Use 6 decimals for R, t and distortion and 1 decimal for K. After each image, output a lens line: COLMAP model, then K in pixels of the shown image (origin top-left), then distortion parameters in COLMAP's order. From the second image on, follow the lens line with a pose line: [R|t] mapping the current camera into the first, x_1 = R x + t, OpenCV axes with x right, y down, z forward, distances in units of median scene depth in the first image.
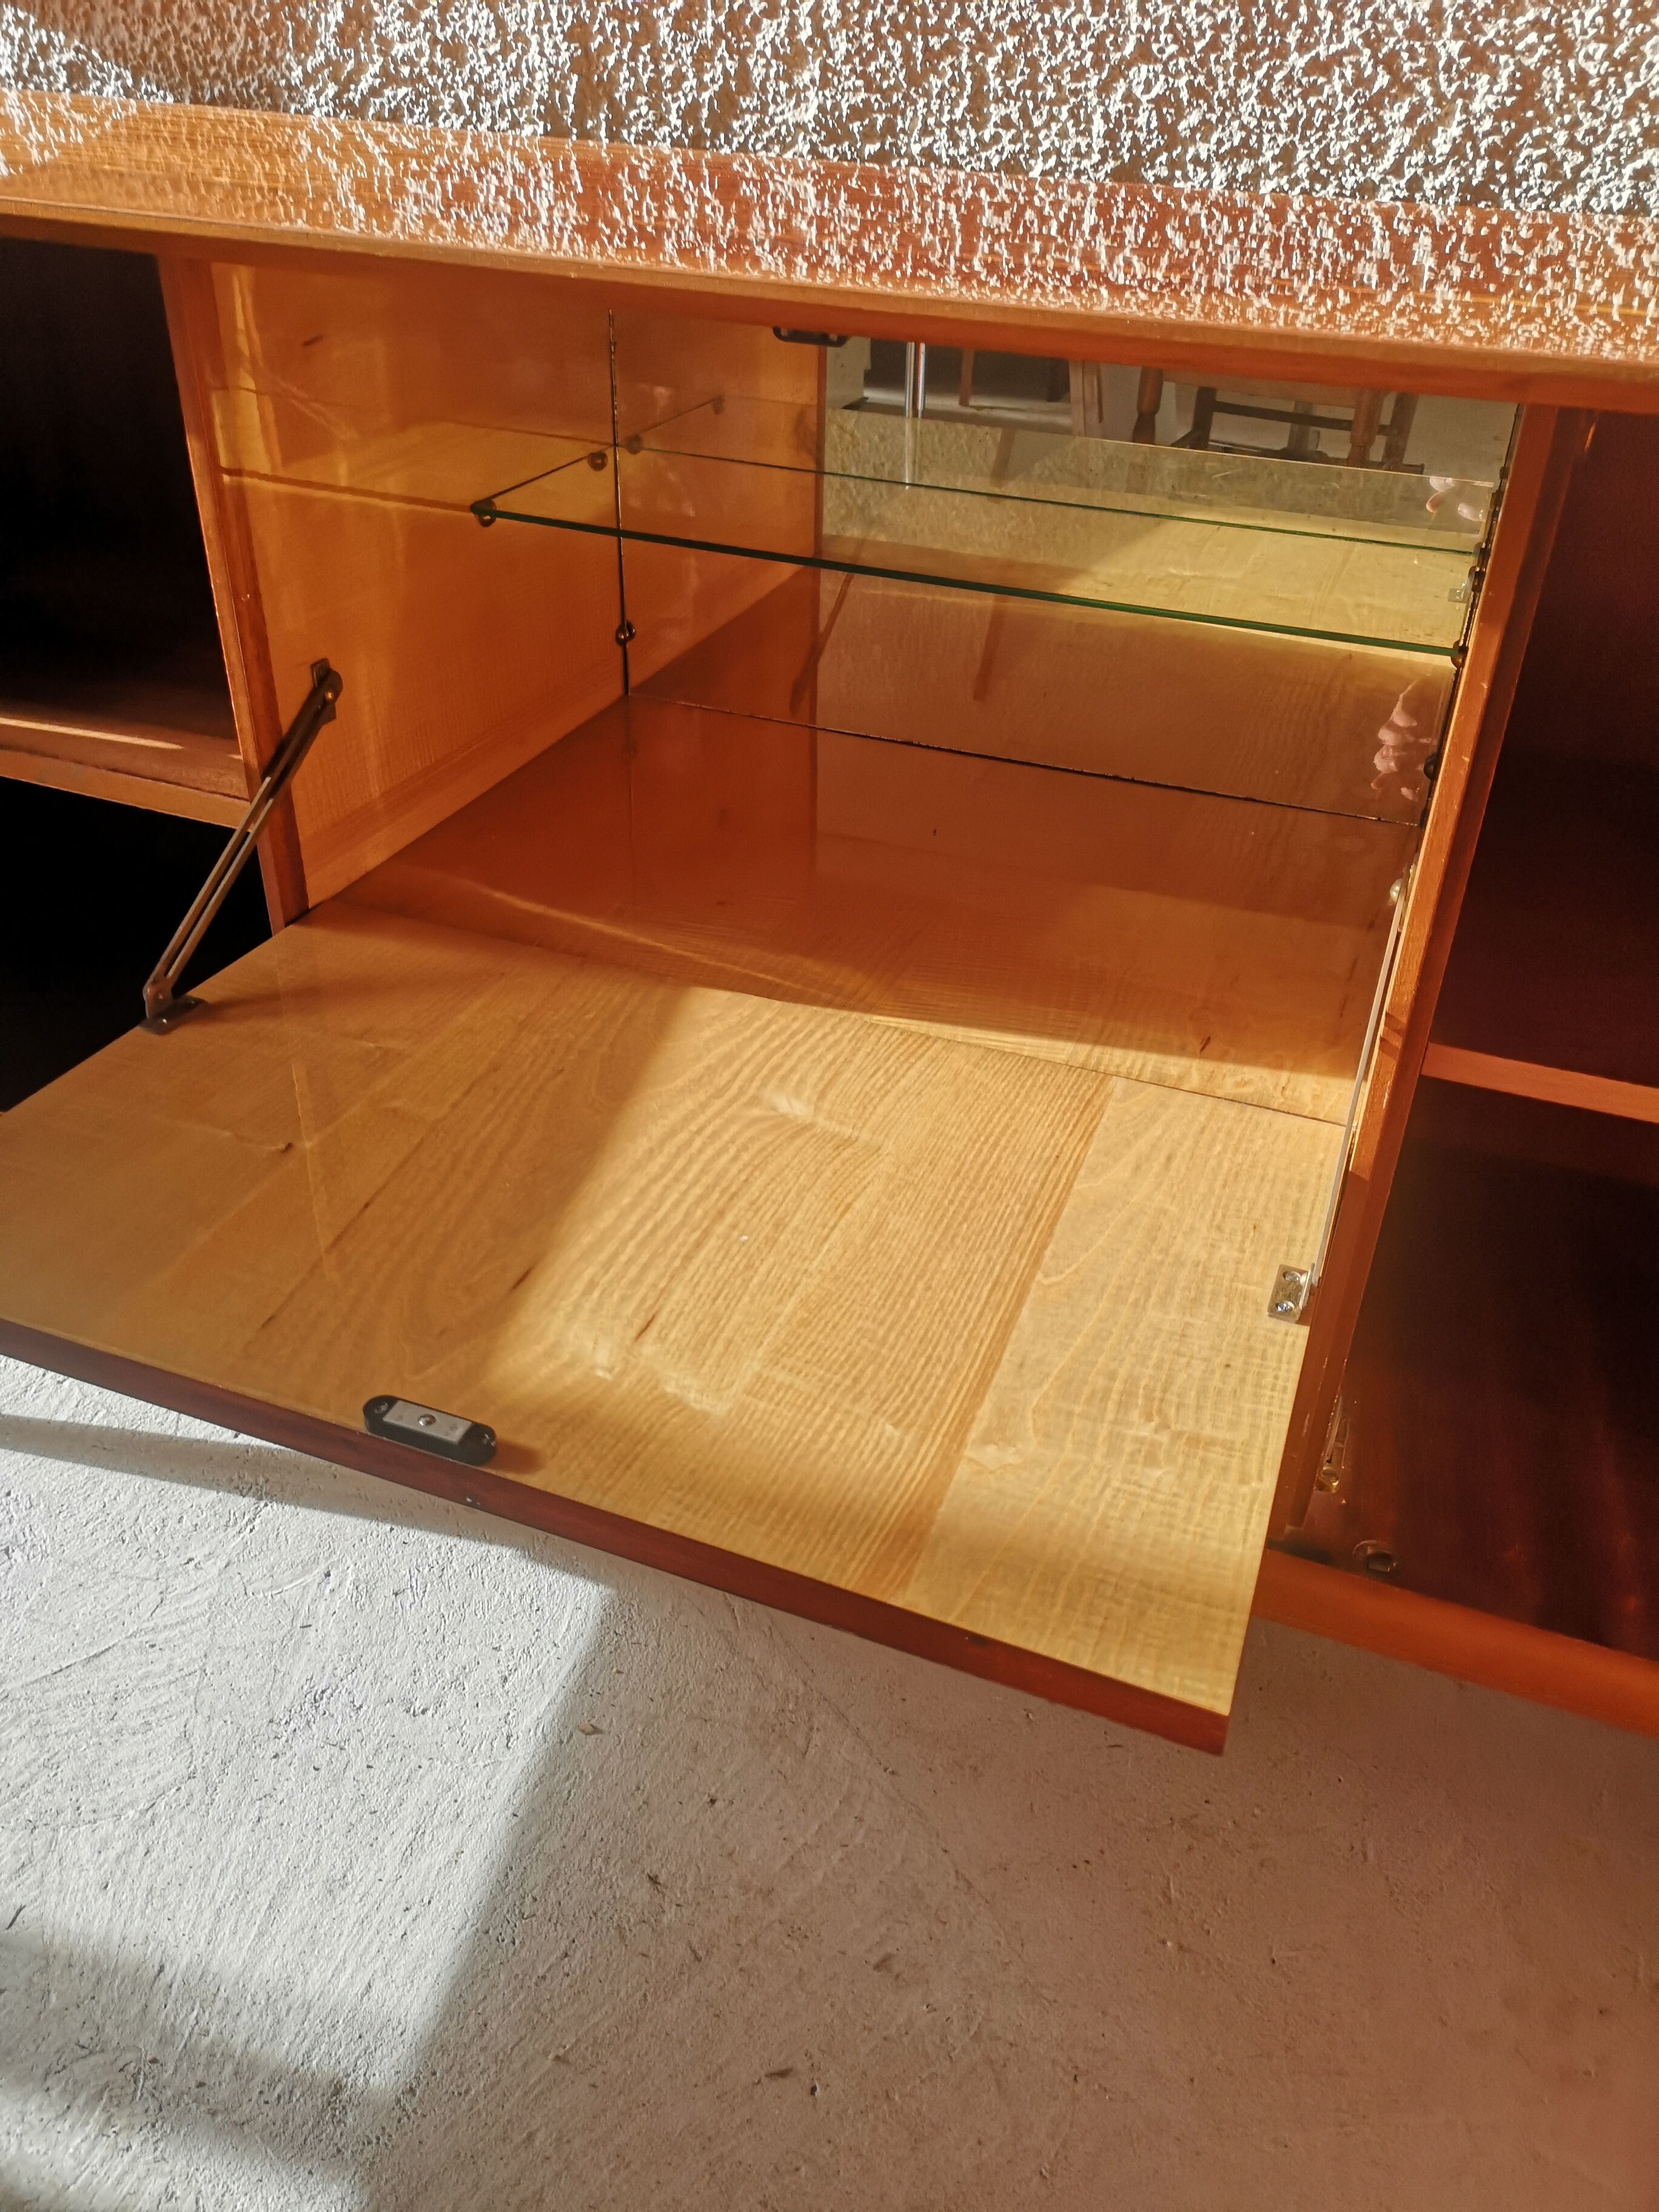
lens RADIAL K [[1691.1, 0, 829.5], [0, 1691.1, 1106.0], [0, 0, 1]] dist [0.001682, -0.031728]
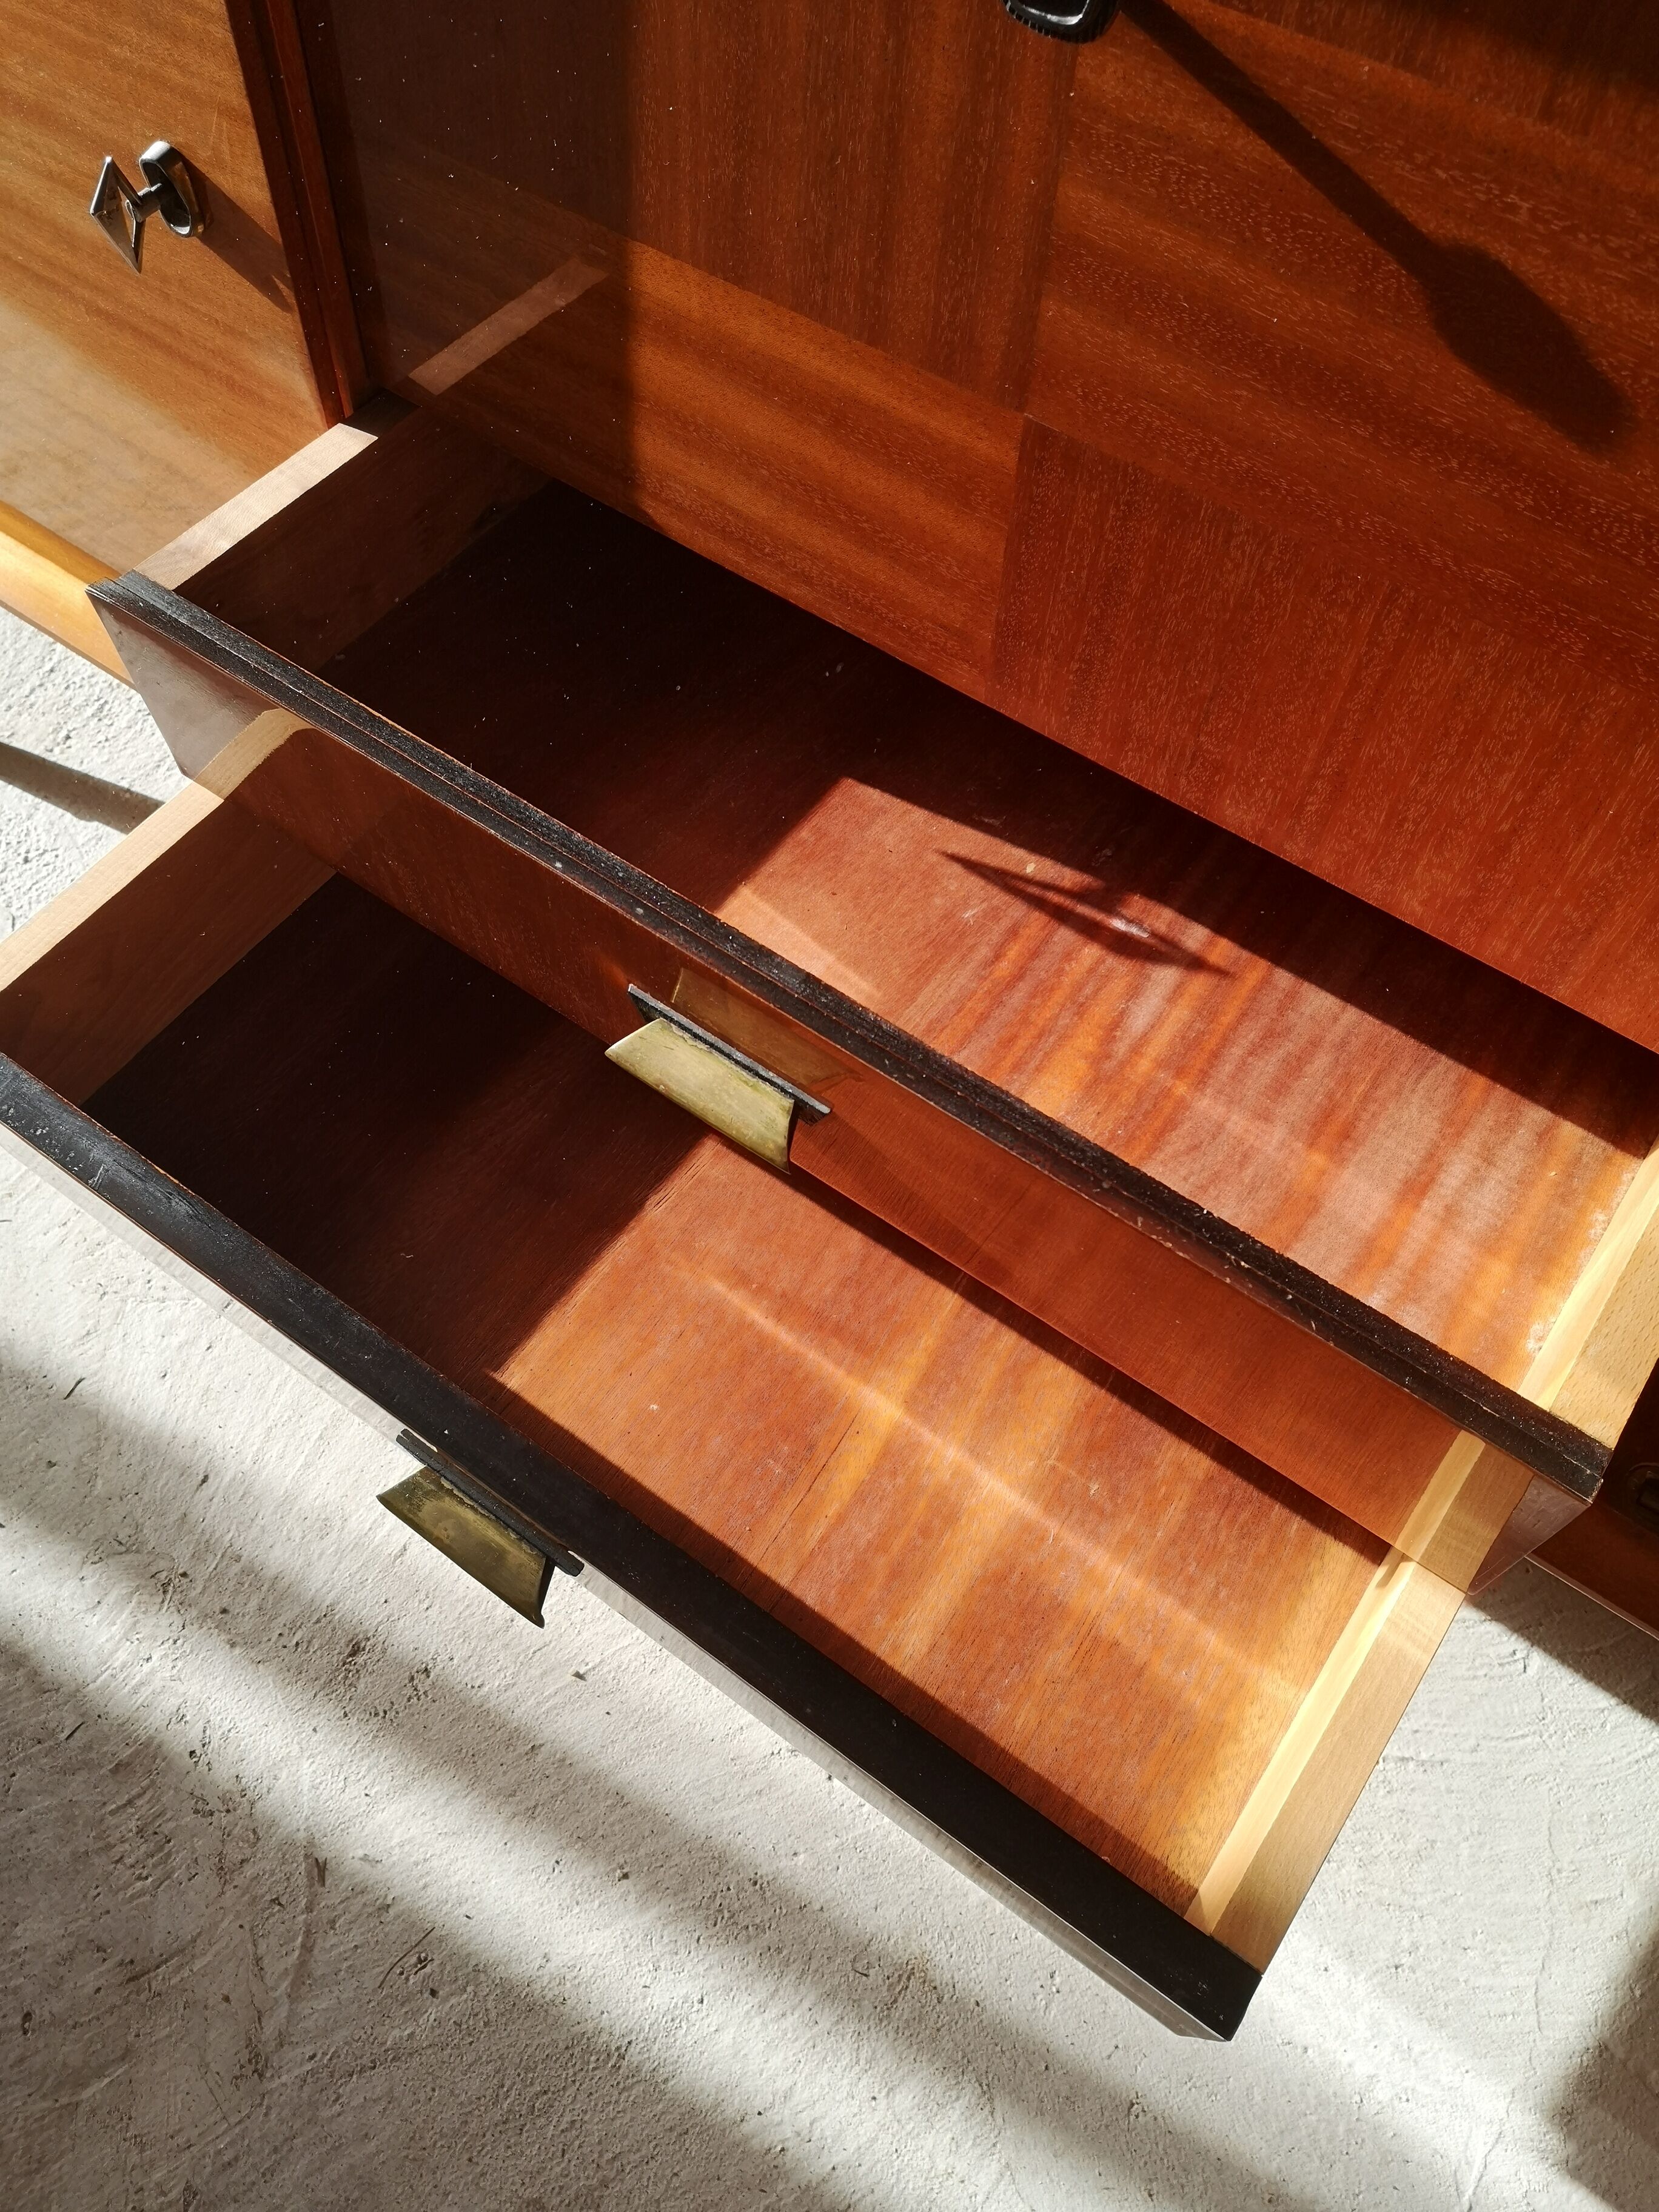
lens RADIAL K [[1691.1, 0, 829.5], [0, 1691.1, 1106.0], [0, 0, 1]] dist [0.001682, -0.031728]
pose [[0.965767, 0.211328, -0.150448, 0.029359], [-0.125980, 0.889057, 0.440121, -0.089673], [0.226767, -0.406101, 0.885245, 0.189279]]
